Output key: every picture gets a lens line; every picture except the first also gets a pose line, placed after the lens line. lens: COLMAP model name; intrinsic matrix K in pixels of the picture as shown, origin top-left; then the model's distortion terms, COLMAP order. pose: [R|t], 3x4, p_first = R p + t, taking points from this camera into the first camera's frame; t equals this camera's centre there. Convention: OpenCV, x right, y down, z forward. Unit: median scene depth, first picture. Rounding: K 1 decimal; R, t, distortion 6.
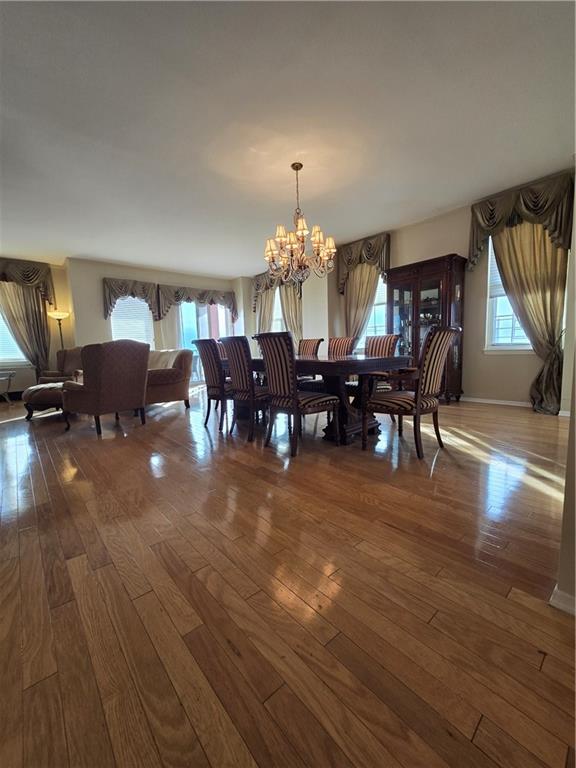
lens RADIAL K [[312.4, 0, 290.4], [0, 312.4, 388.9], [0, 0, 1]] dist [-0.003608, -0.000050]
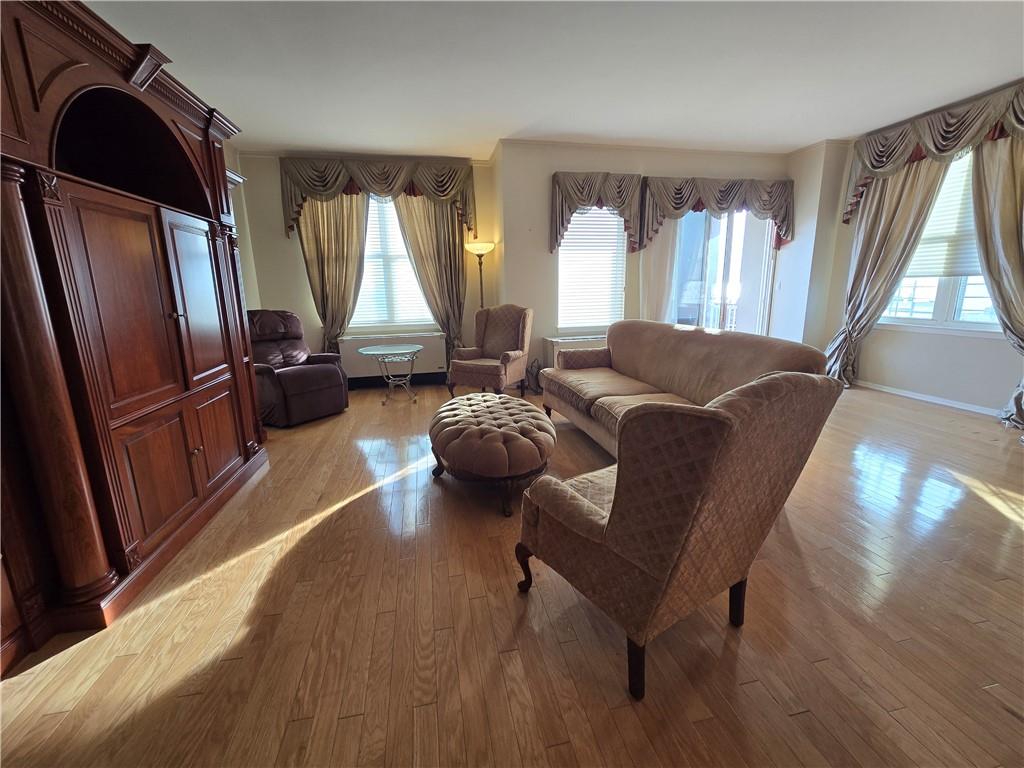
lens RADIAL K [[416.6, 0, 509.1], [0, 416.6, 379.7], [0, 0, 1]] dist [-0.003608, -0.000050]
pose [[0.869024, 0.117333, -0.480656, -0.282594], [-0.065875, 0.990264, 0.122632, -0.088293], [0.490365, -0.074907, 0.868292, 0.317703]]
